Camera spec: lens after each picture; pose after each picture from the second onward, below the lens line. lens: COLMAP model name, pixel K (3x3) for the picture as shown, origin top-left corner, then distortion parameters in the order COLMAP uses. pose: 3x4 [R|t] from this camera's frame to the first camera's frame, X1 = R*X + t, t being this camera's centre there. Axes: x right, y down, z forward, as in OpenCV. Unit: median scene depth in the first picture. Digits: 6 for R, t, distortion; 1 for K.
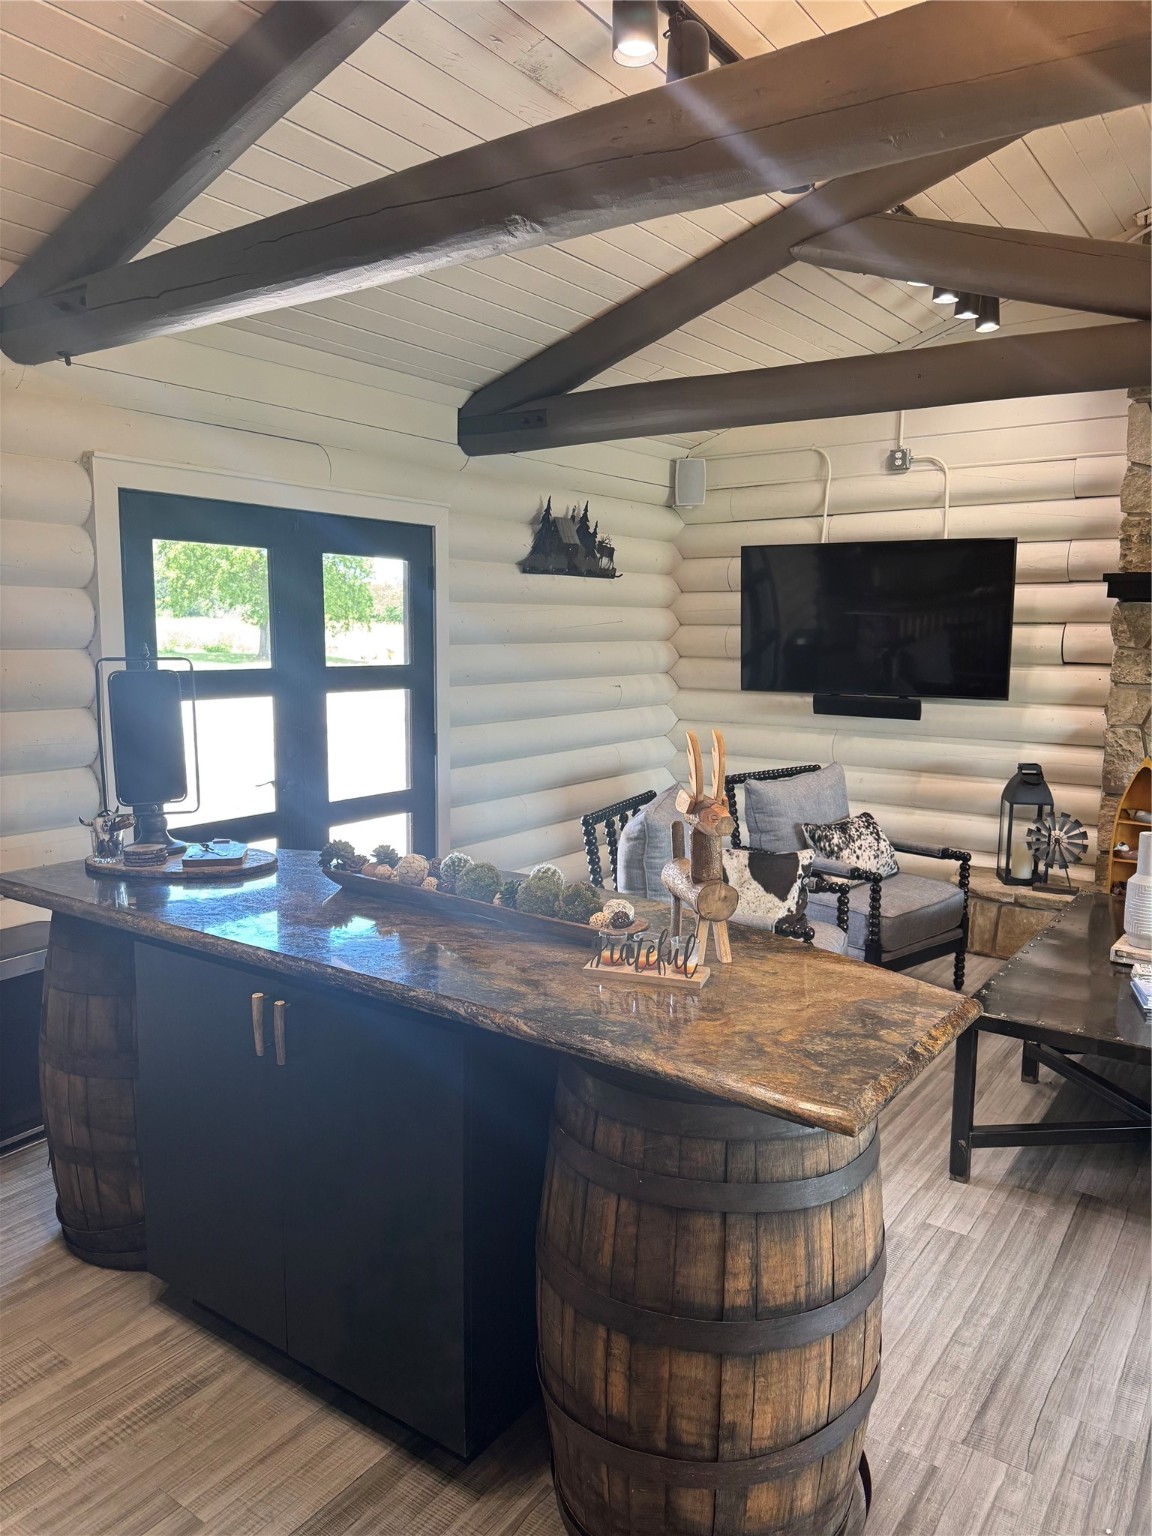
lens RADIAL K [[1064.5, 0, 576.0], [0, 1064.5, 768.0], [0, 0, 1]] dist [0.126494, -0.230471]
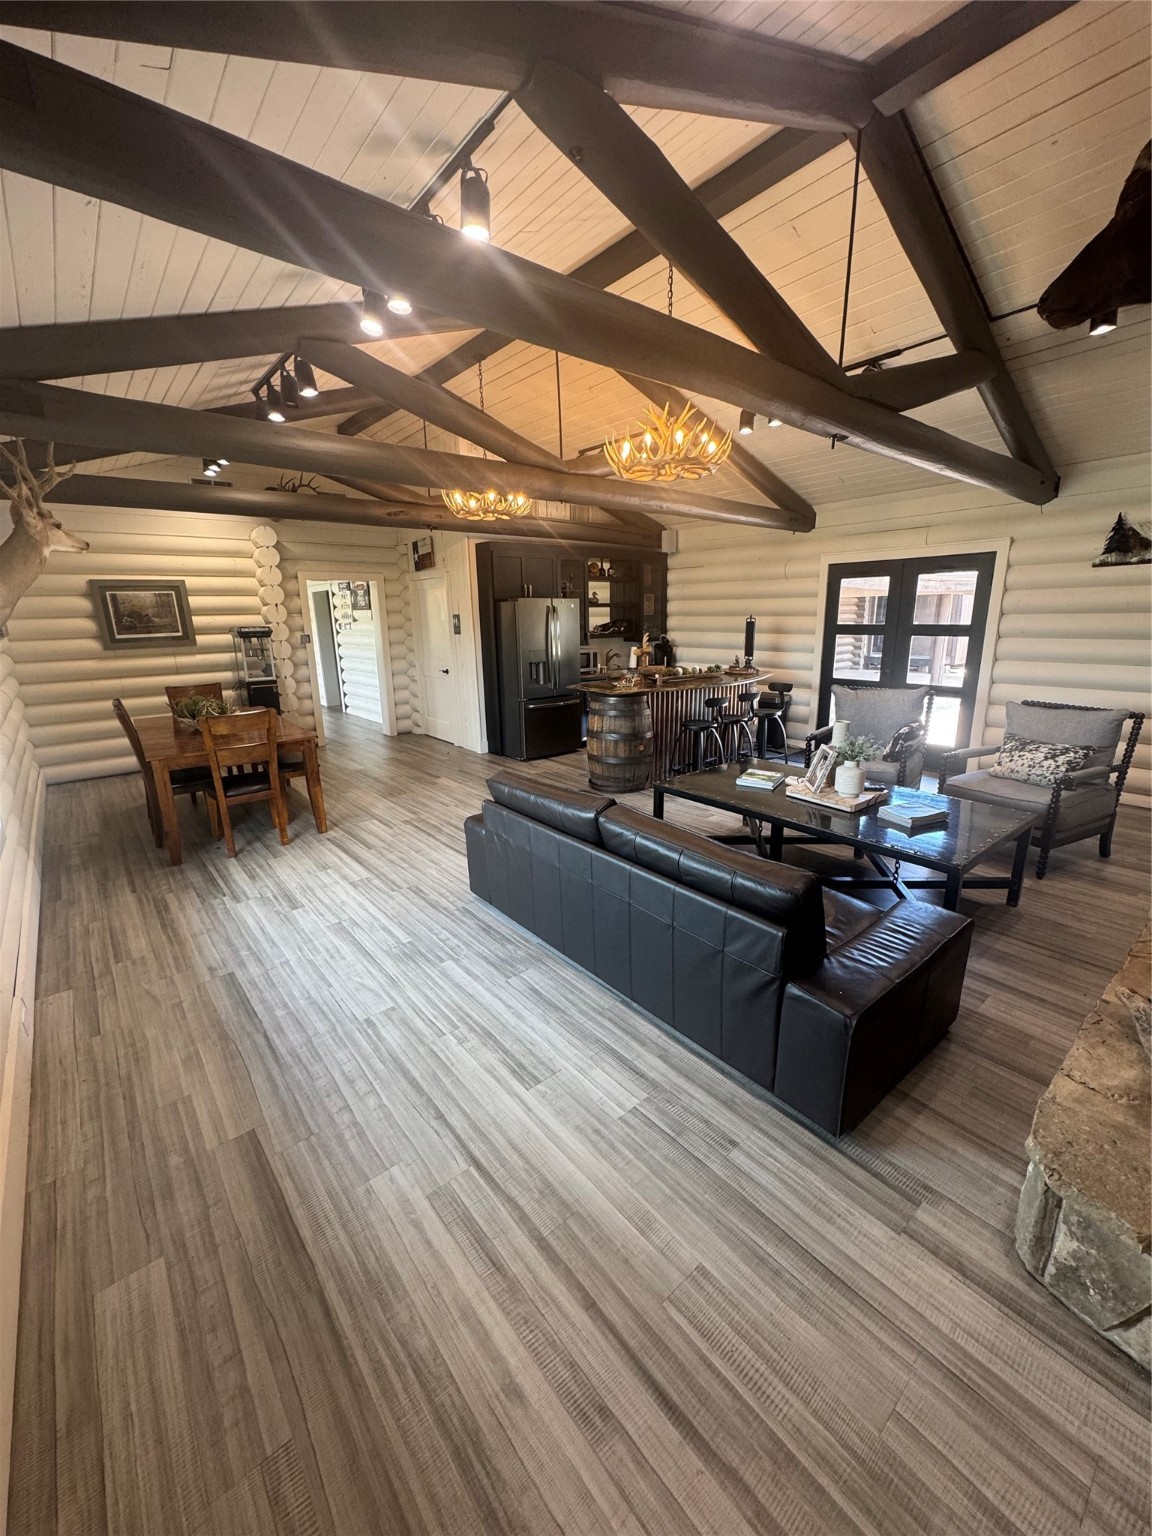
lens RADIAL K [[609.4, 0, 576.0], [0, 609.4, 768.0], [0, 0, 1]] dist [-0.001773, -0.000054]
pose [[-0.261769, 0.234955, -0.936095, 1.070702], [-0.112615, 0.955854, 0.271406, -0.060300], [0.958538, 0.176464, -0.223754, 0.539978]]
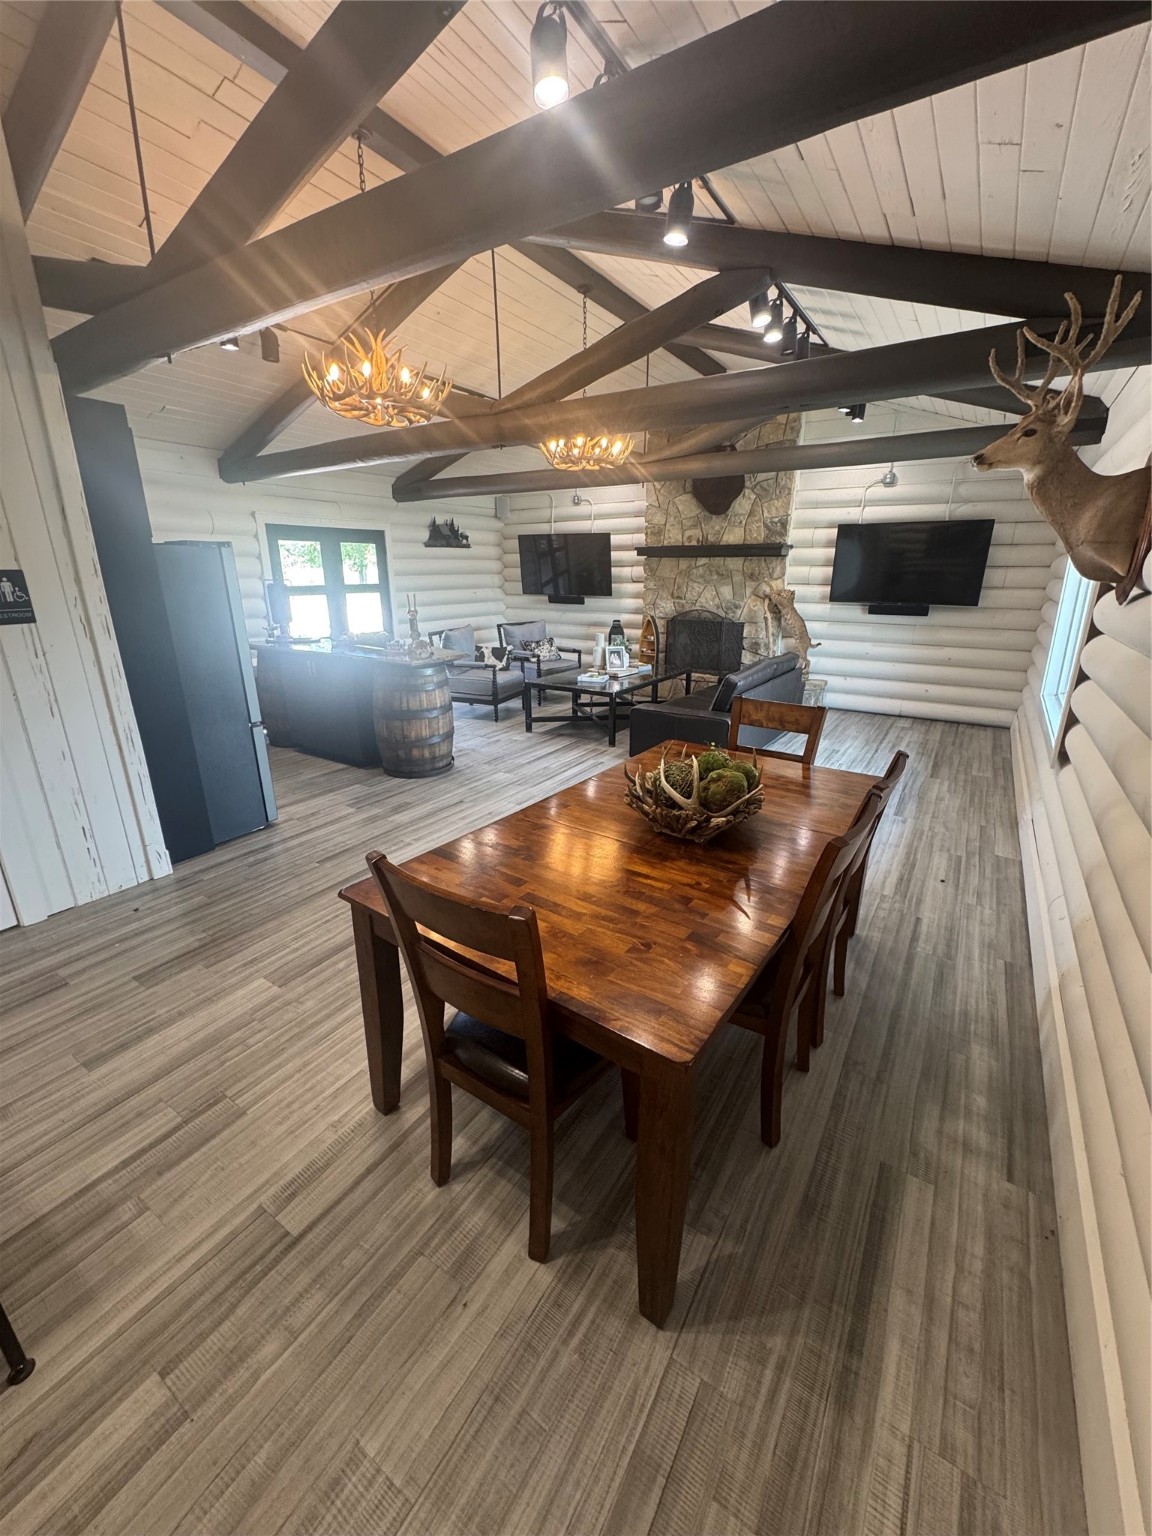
lens RADIAL K [[609.4, 0, 576.0], [0, 609.4, 768.0], [0, 0, 1]] dist [-0.001773, -0.000054]
pose [[0.999361, -0.019816, 0.029735, 0.266002], [0.014052, 0.983041, 0.182849, 0.080797], [-0.032855, -0.182315, 0.982691, -0.574939]]
